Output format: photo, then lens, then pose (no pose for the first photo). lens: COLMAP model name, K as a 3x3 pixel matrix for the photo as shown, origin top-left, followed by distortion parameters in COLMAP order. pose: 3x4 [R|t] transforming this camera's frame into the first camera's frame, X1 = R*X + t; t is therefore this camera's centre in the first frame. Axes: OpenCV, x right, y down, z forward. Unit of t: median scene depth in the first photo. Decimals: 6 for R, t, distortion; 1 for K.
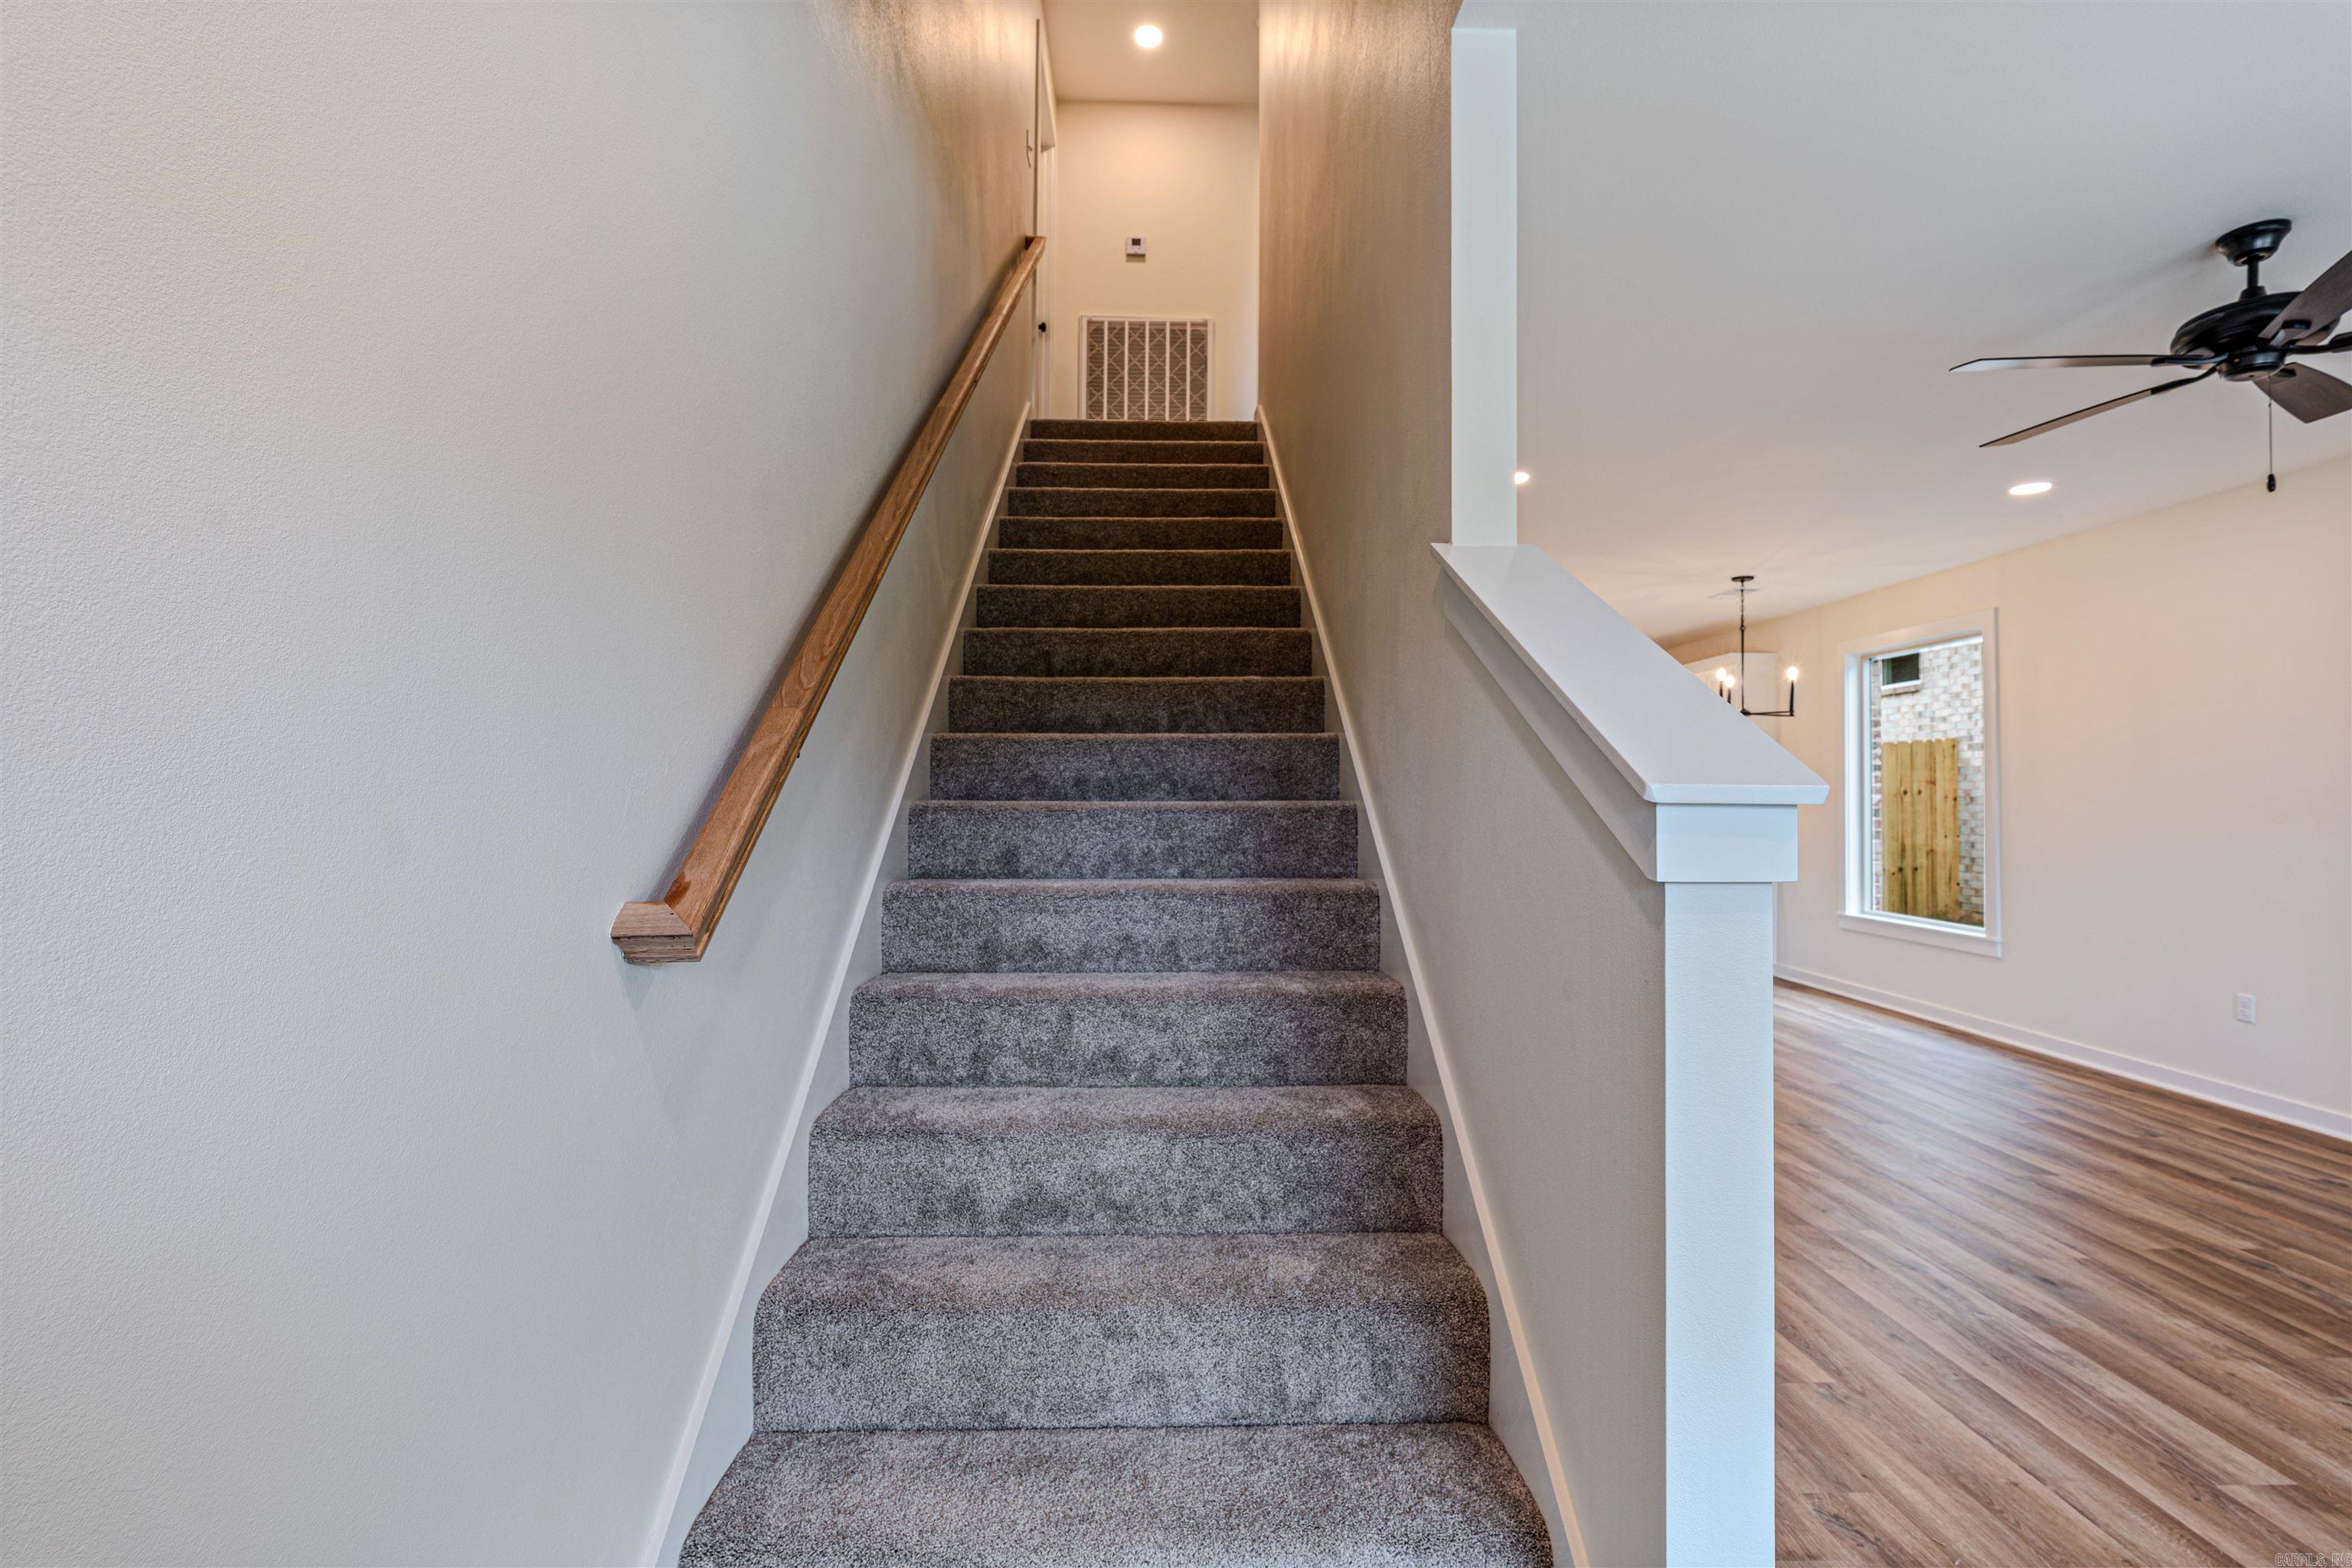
lens RADIAL K [[1050.8, 0, 1179.3], [0, 1050.8, 778.8], [0, 0, 1]] dist [-0.004770, 0.001620]
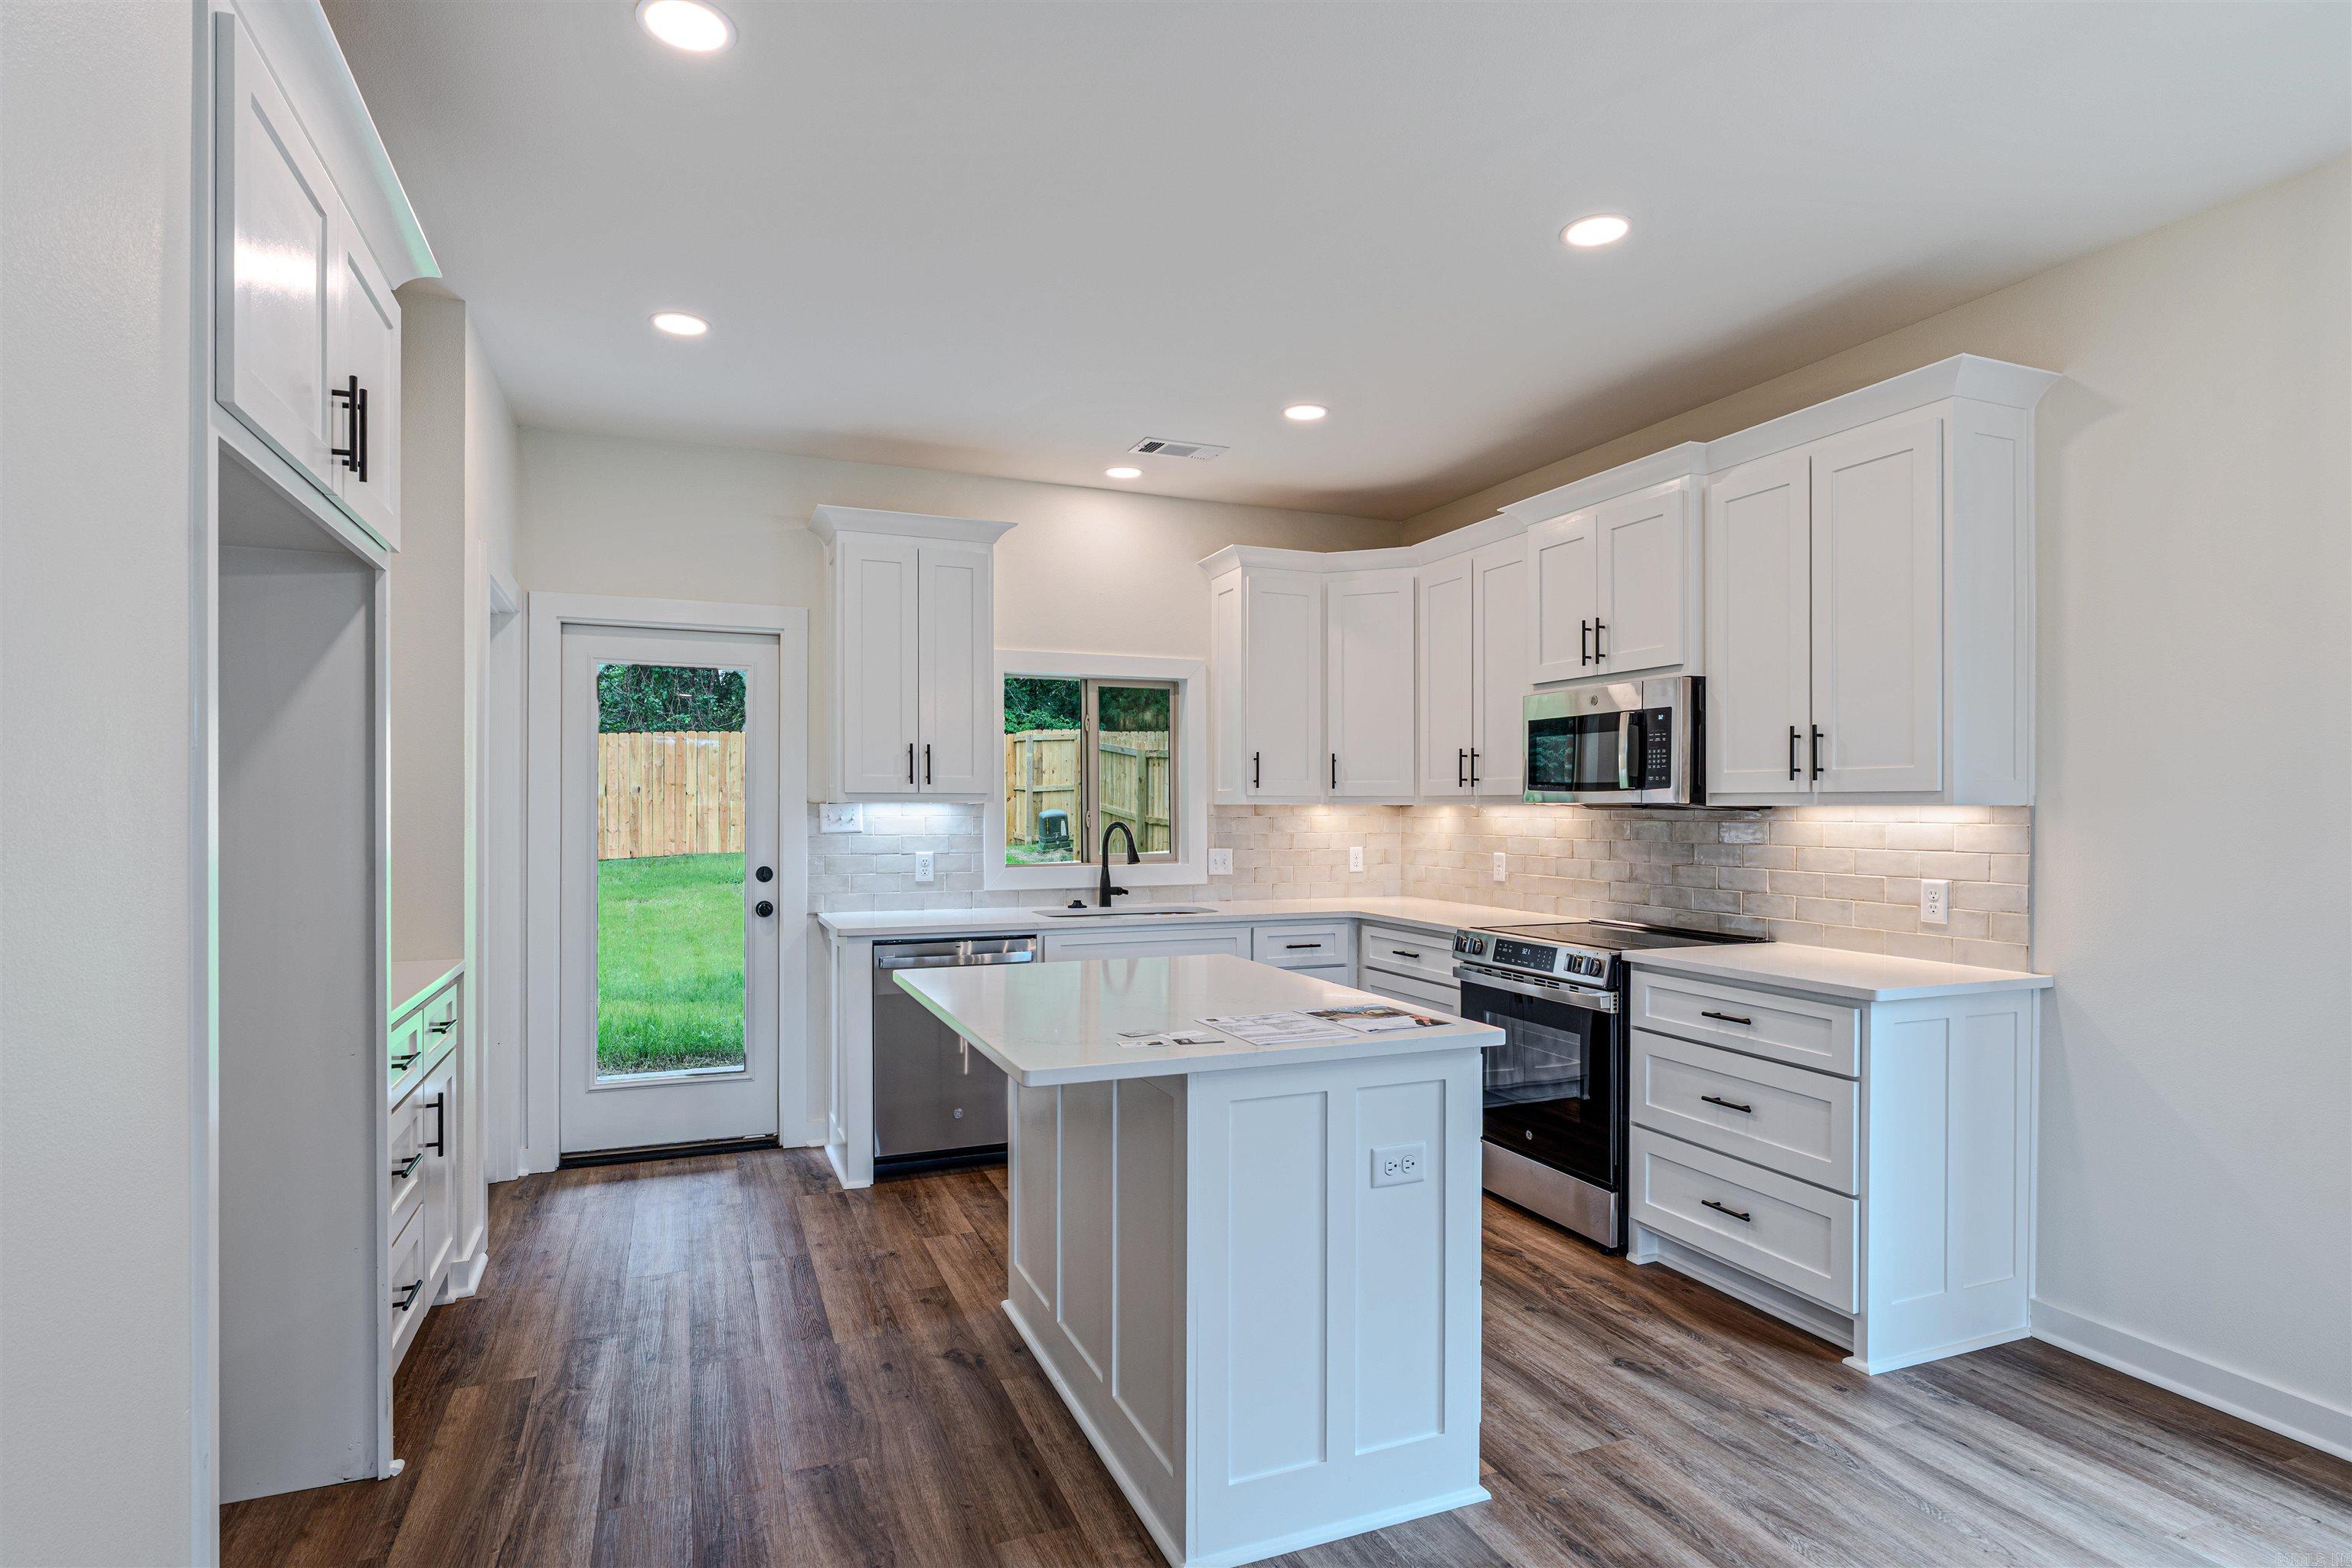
lens RADIAL K [[1194.4, 0, 1166.6], [0, 1194.4, 808.5], [0, 0, 1]] dist [-0.001413, -0.000332]
pose [[0.936012, -0.002513, 0.351958, 0.487647], [-0.004652, 0.999799, 0.019510, 0.034810], [-0.351936, -0.019898, 0.935812, 2.094395]]
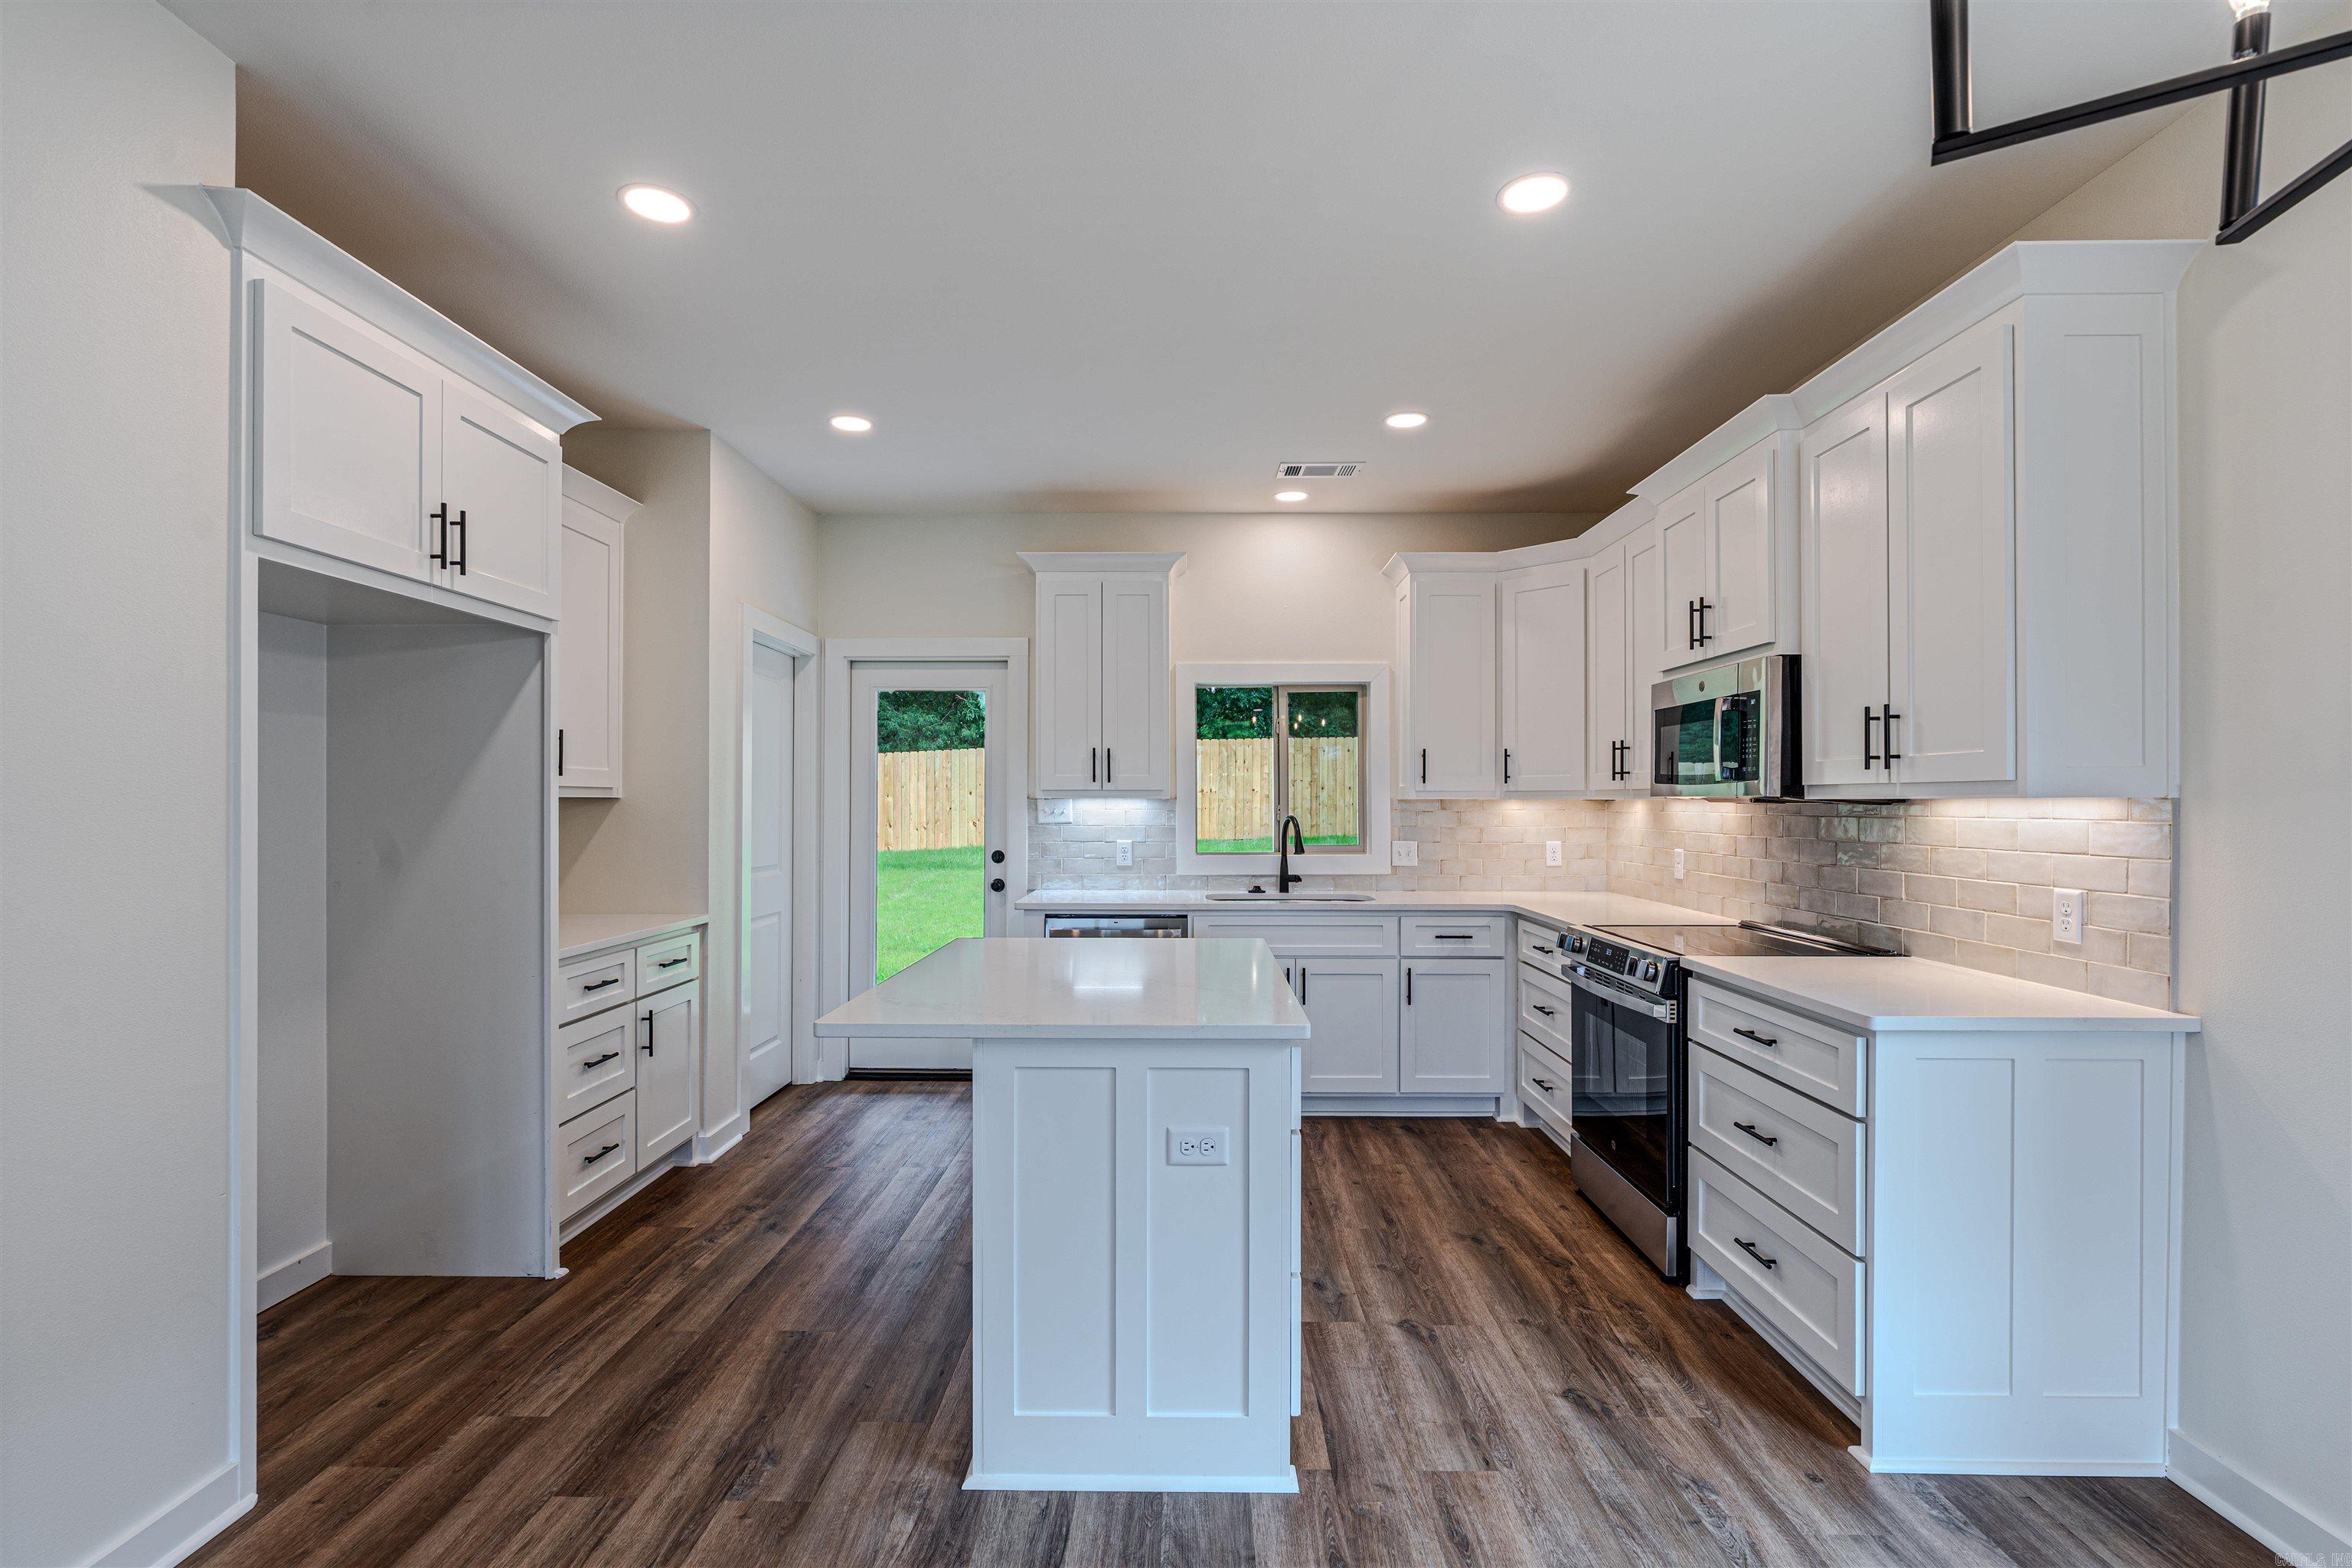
lens RADIAL K [[1058.0, 0, 1176.8], [0, 1058.0, 799.3], [0, 0, 1]] dist [-0.004575, 0.000985]
pose [[0.999107, -0.003420, -0.042110, 0.929445], [0.004071, 0.999873, 0.015377, 0.036447], [0.042052, -0.015535, 0.998995, 2.053971]]
